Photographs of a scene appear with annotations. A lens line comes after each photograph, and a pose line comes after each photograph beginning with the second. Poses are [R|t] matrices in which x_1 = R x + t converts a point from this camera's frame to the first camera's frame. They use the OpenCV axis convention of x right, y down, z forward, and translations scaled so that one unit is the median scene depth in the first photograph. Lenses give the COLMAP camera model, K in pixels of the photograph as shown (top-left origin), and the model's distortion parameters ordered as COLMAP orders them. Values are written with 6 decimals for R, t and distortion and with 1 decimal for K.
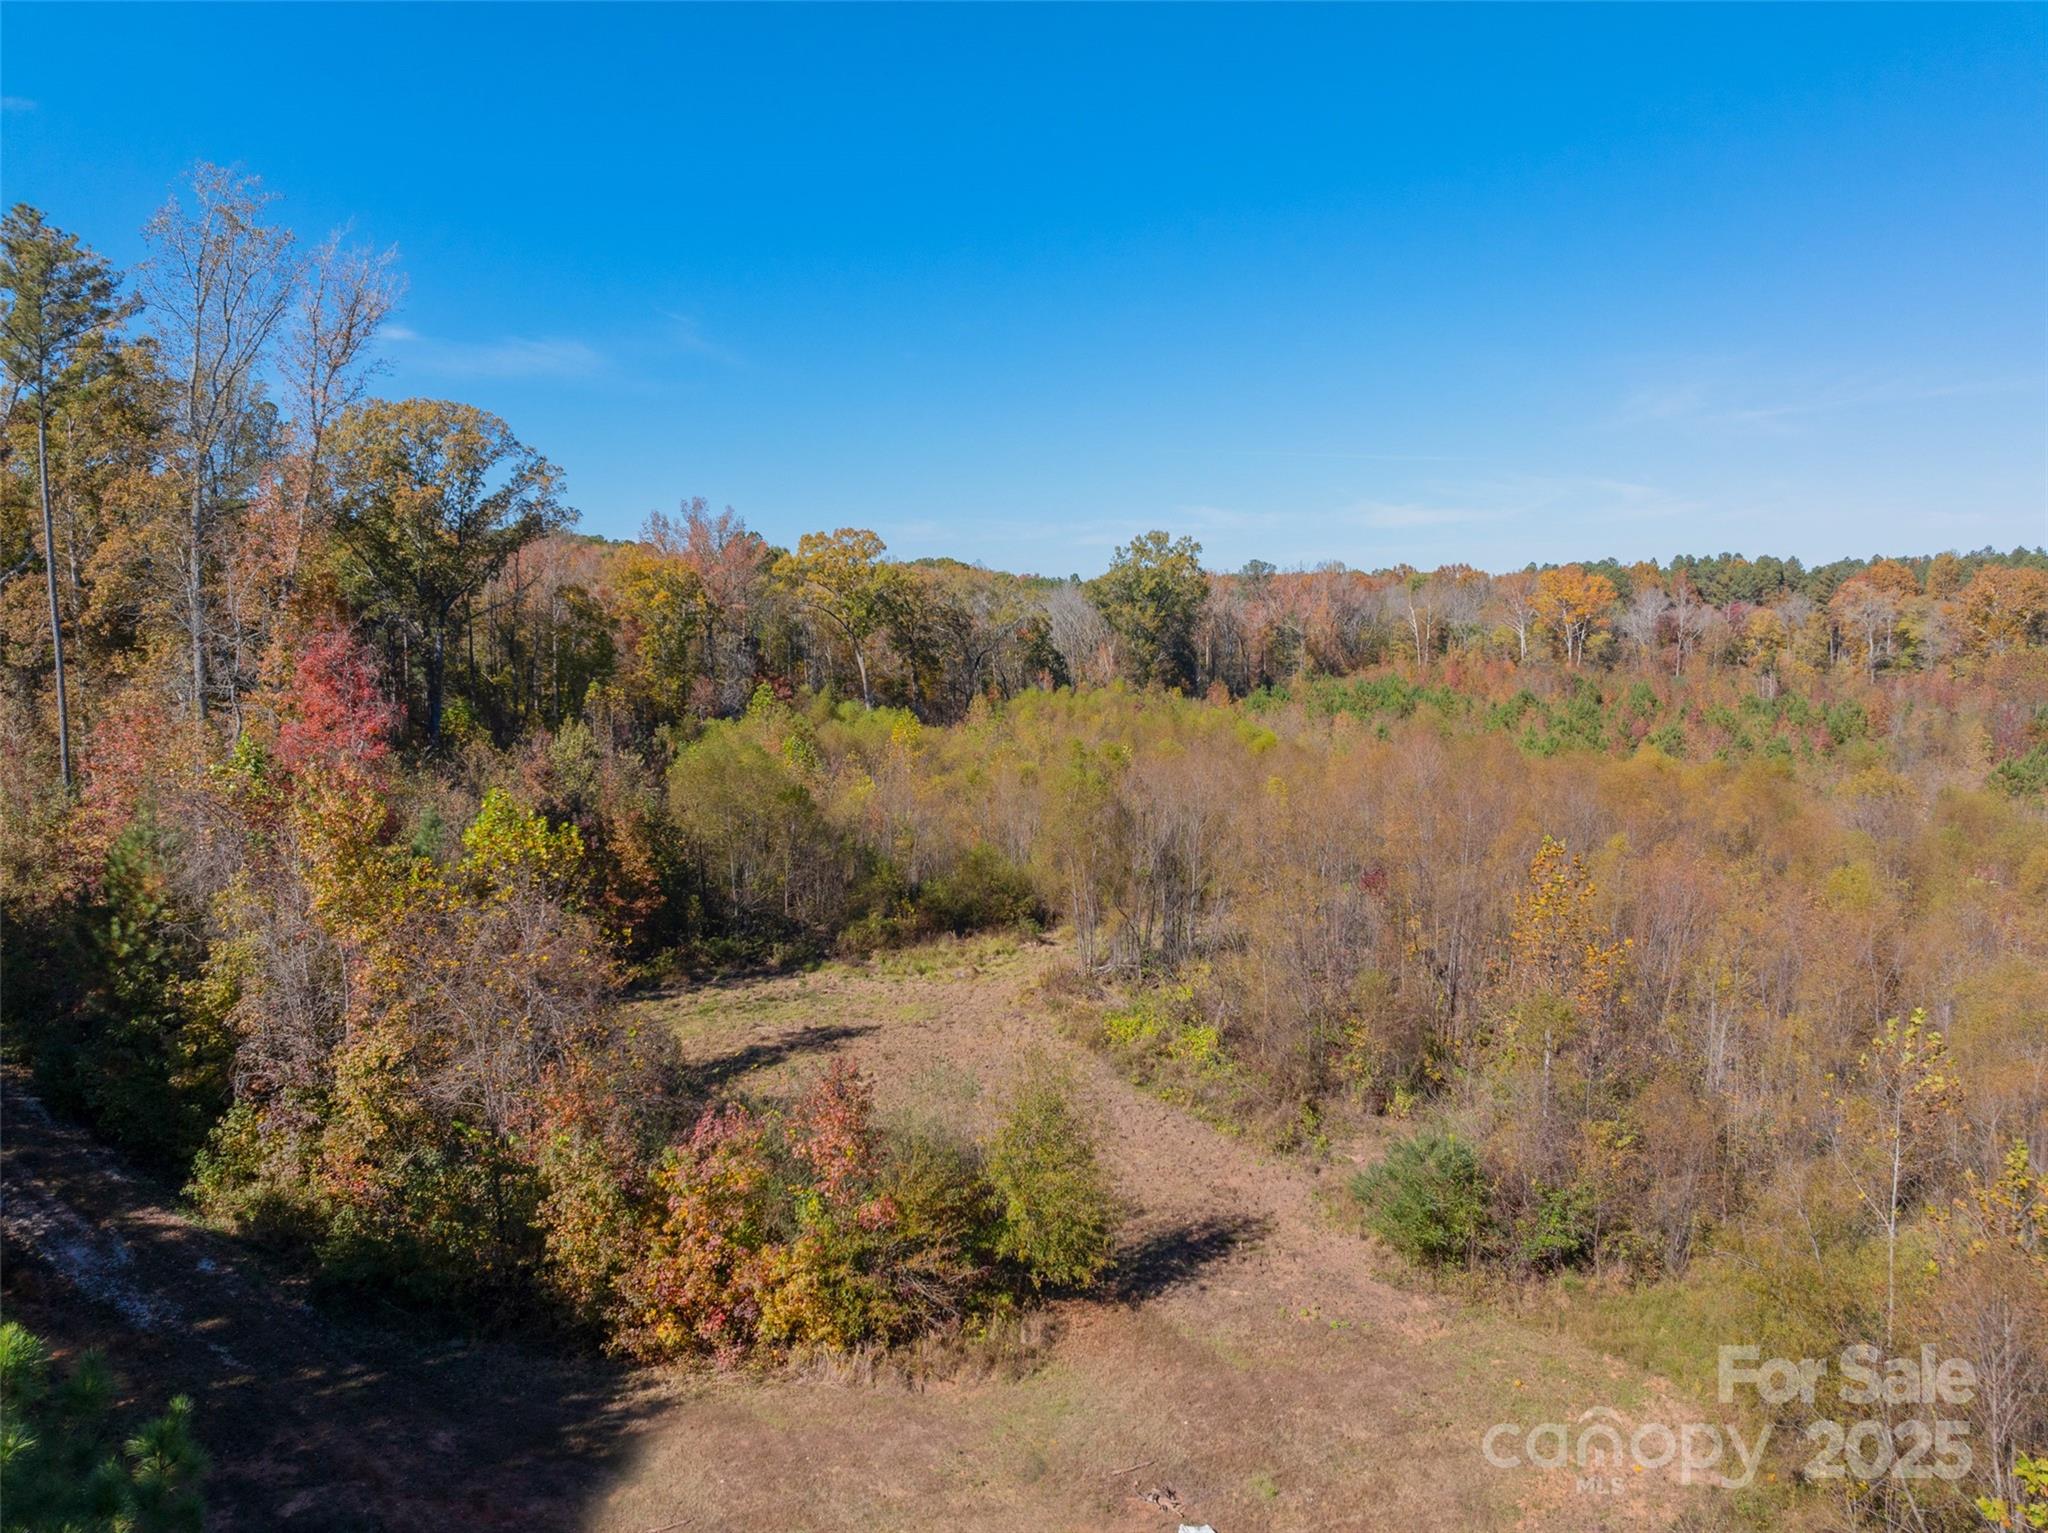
lens RADIAL K [[1435.6, 0, 1028.2], [0, 1435.6, 771.2], [0, 0, 1]] dist [-0.071391, 0.045524]
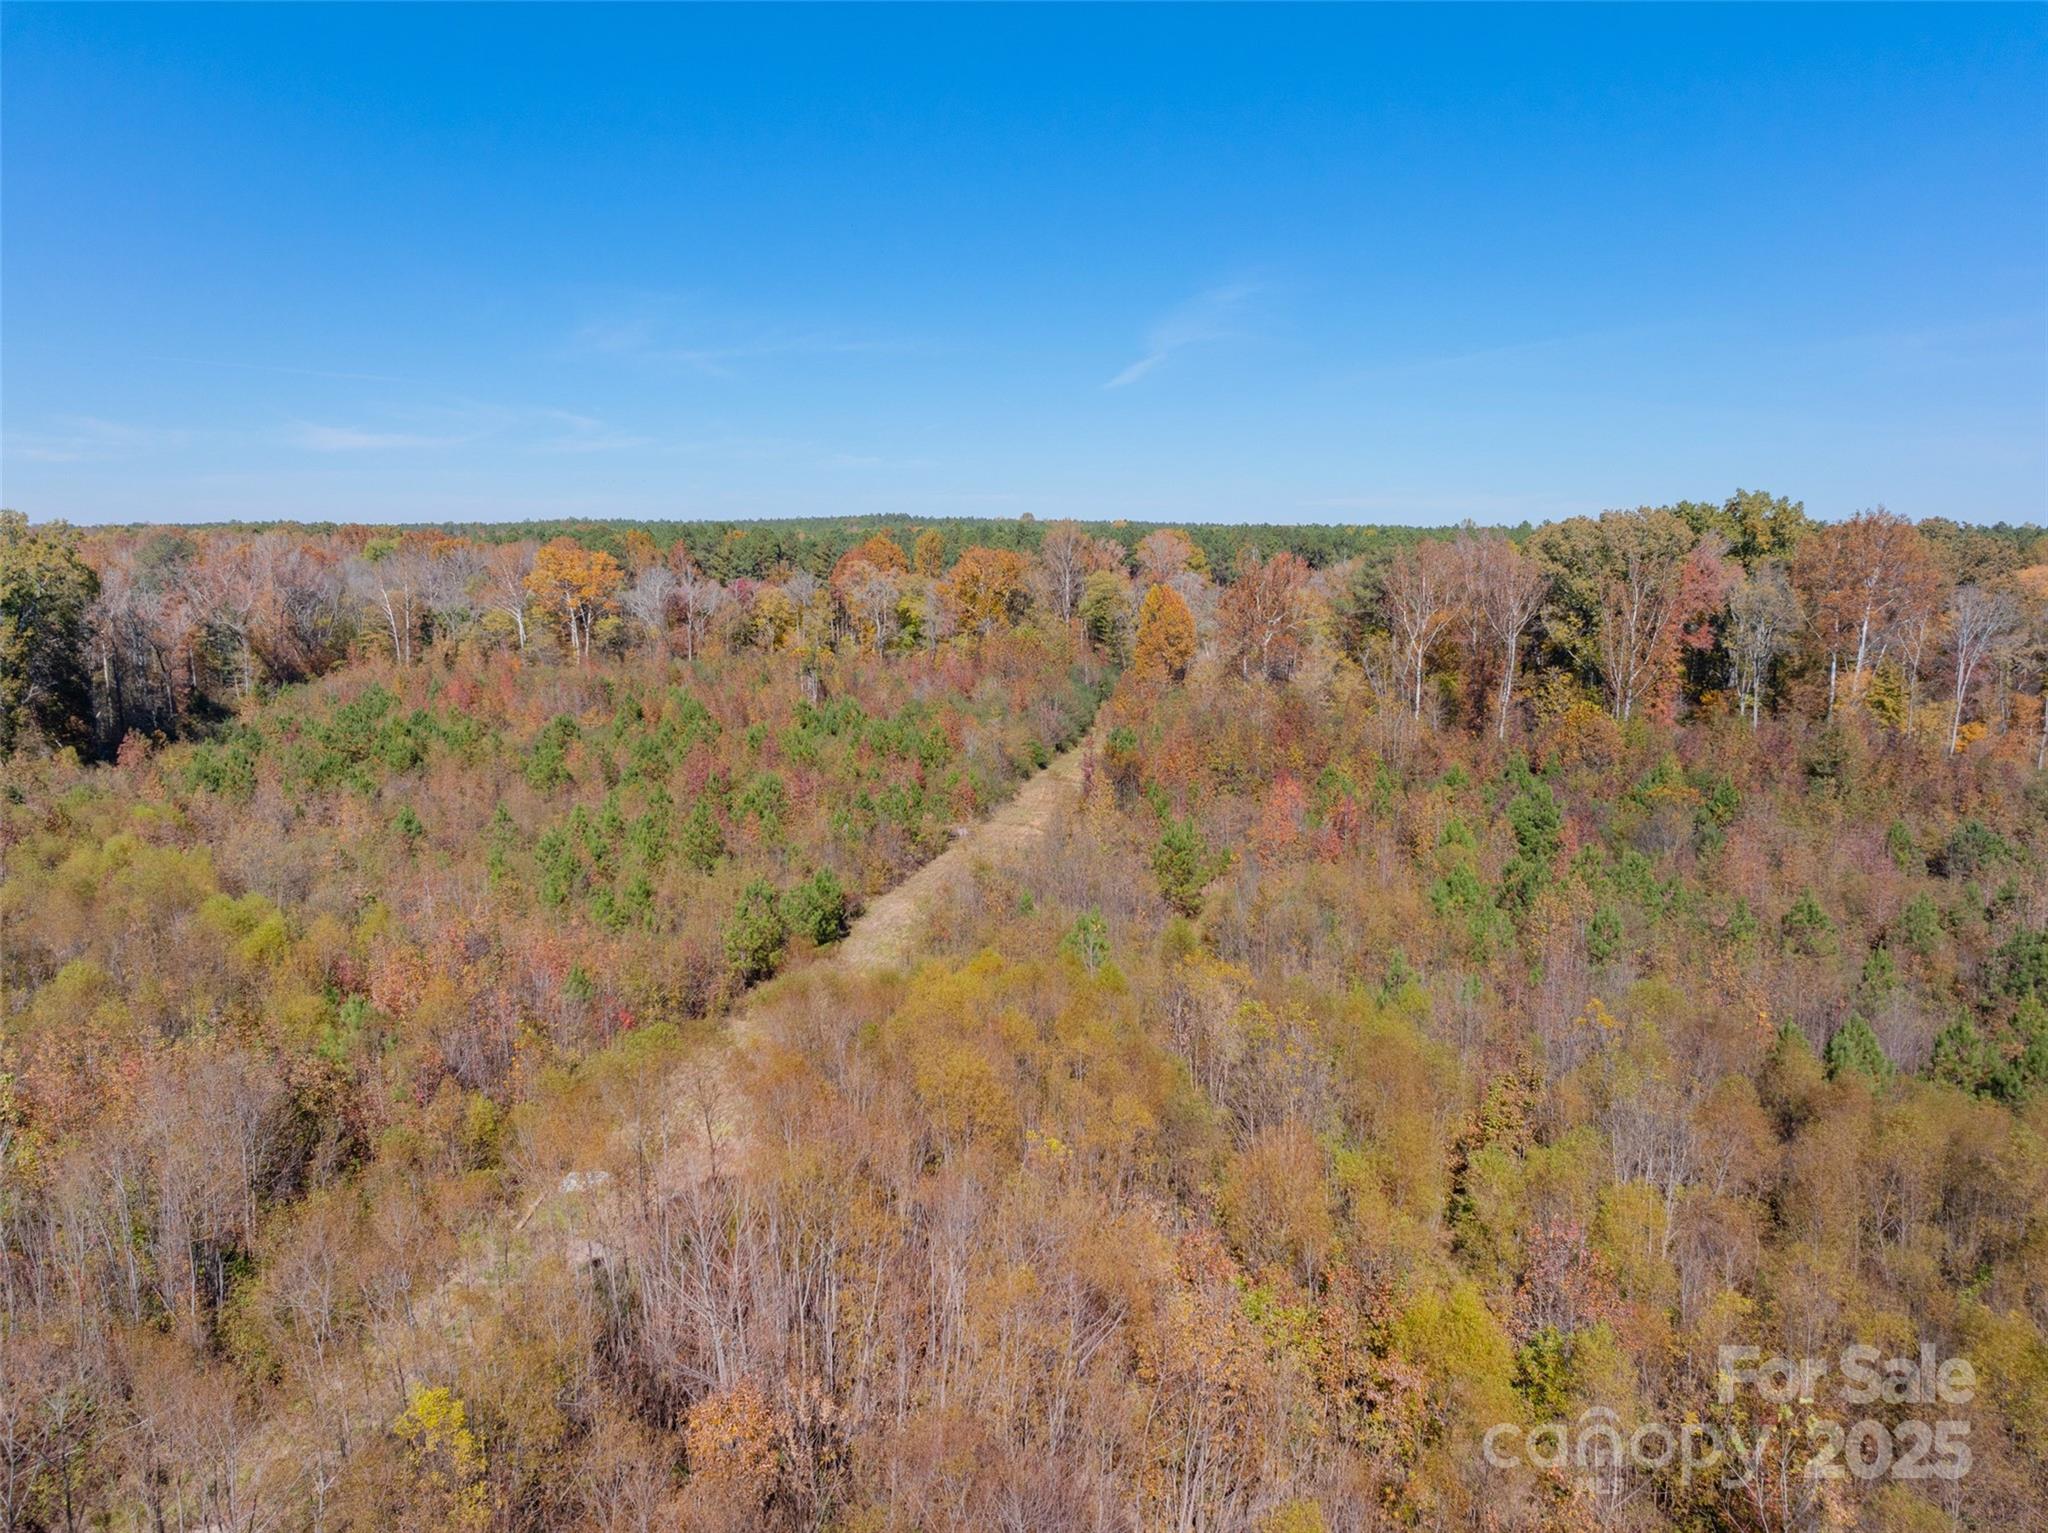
lens RADIAL K [[1435.6, 0, 1028.2], [0, 1435.6, 771.2], [0, 0, 1]] dist [-0.071391, 0.045524]
pose [[0.759193, -0.096732, 0.643637, 0.015391], [0.066972, 0.995255, 0.070581, -0.046545], [-0.647411, -0.010480, 0.762069, 0.142455]]
